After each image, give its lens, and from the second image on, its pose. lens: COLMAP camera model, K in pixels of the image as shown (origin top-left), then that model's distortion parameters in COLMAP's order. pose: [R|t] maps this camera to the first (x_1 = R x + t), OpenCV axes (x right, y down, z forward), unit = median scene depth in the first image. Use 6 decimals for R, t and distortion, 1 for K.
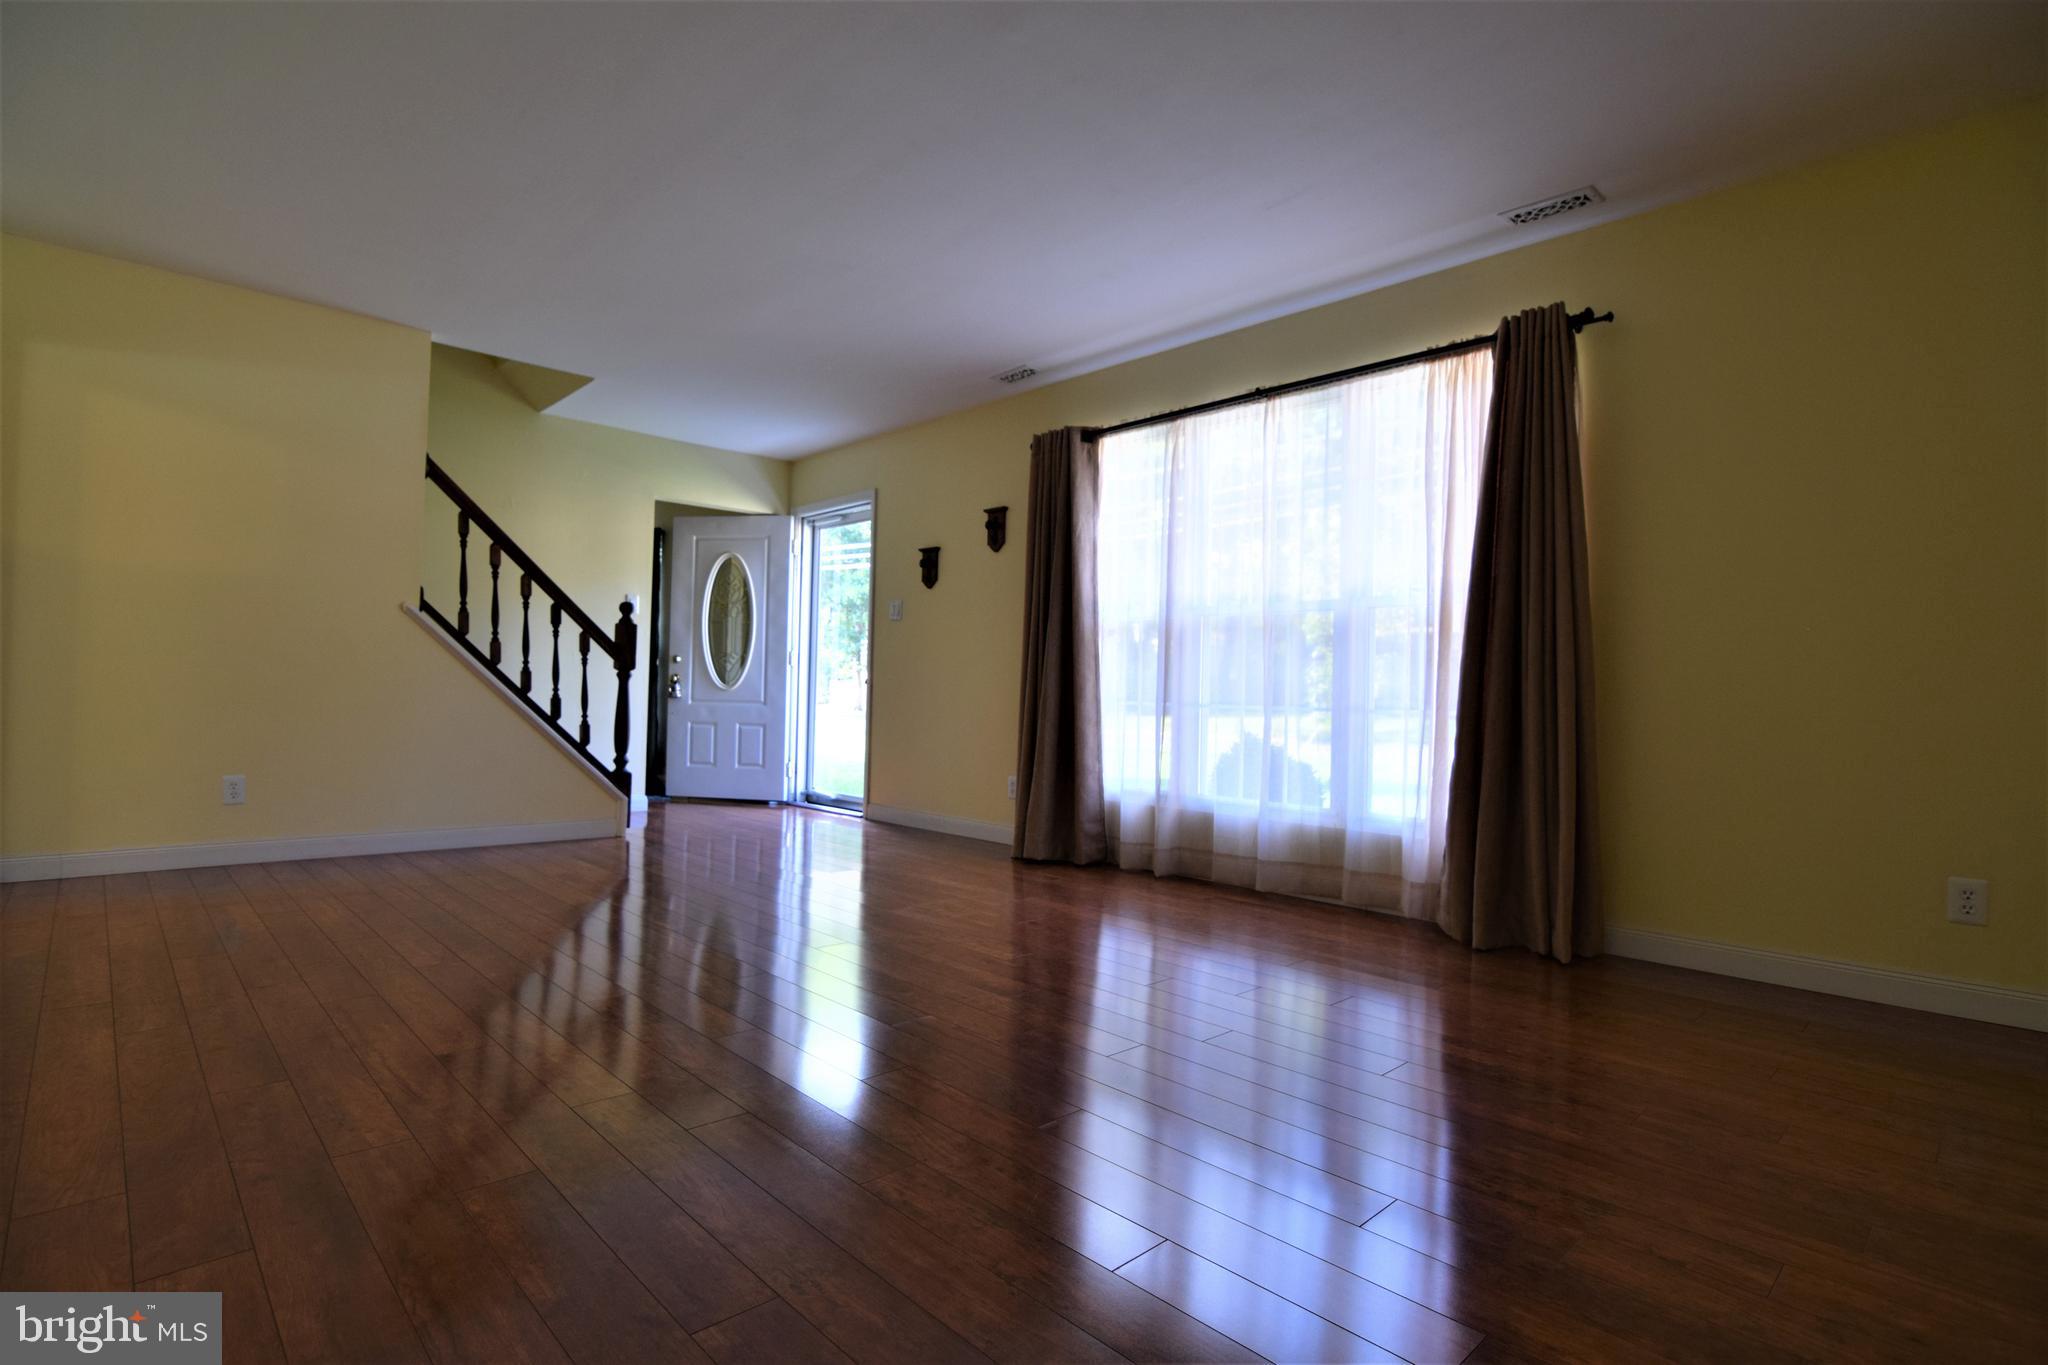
lens RADIAL K [[1009.3, 0, 1015.3], [0, 1009.3, 681.0], [0, 0, 1]] dist [-0.018481, 0.000790]
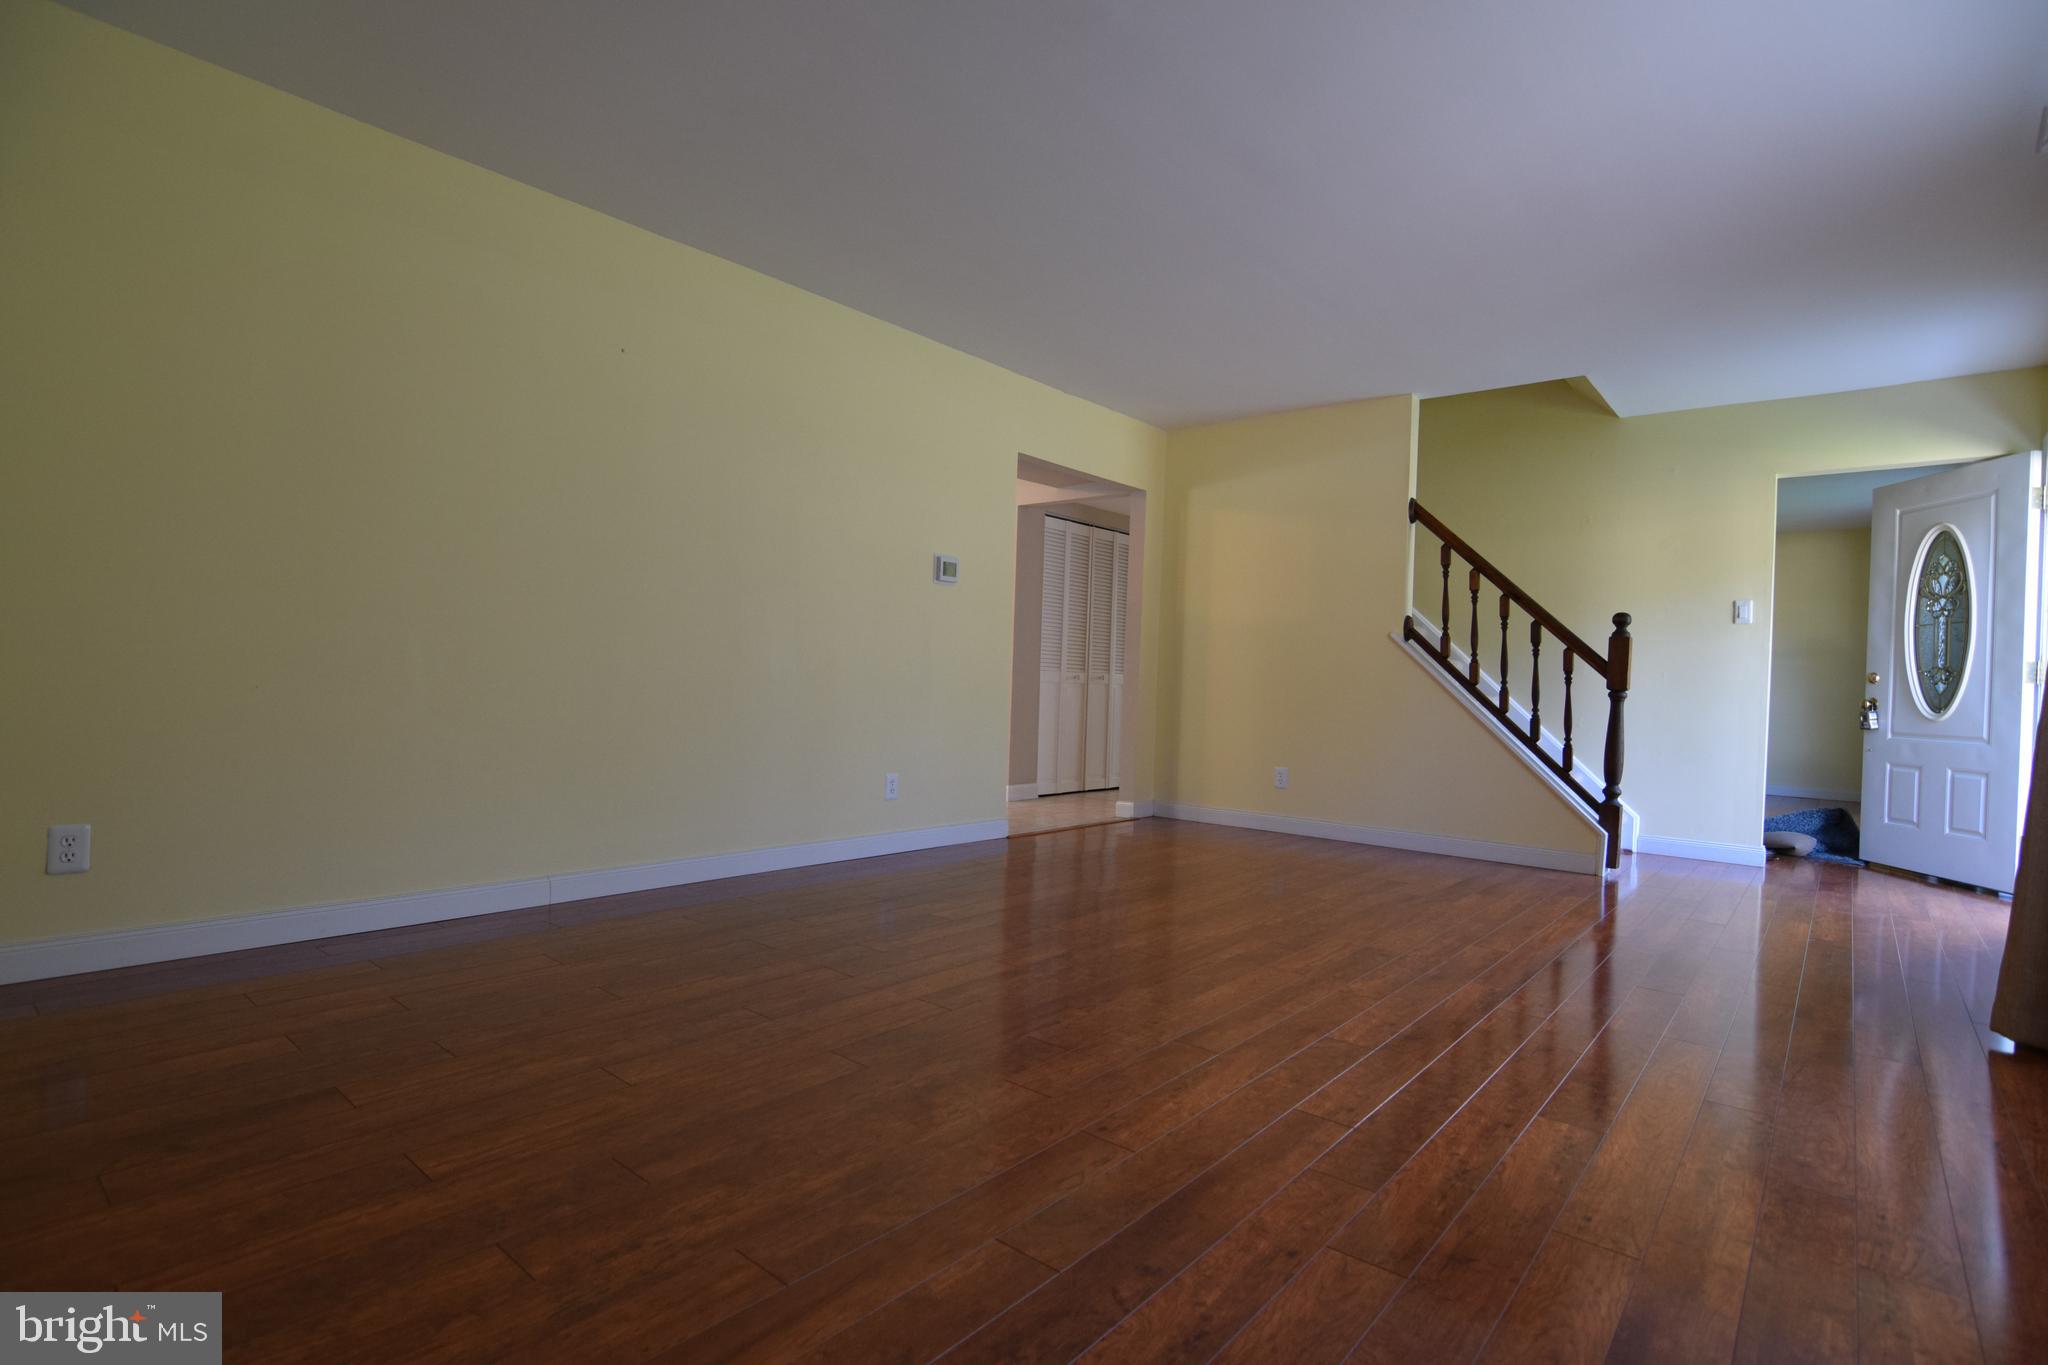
lens RADIAL K [[1009.3, 0, 1015.3], [0, 1009.3, 681.0], [0, 0, 1]] dist [-0.018481, 0.000790]
pose [[0.117875, -0.023871, -0.992741, 0.453893], [-0.017327, 0.999509, -0.026091, 0.014892], [0.992877, 0.020277, 0.117404, 0.400963]]
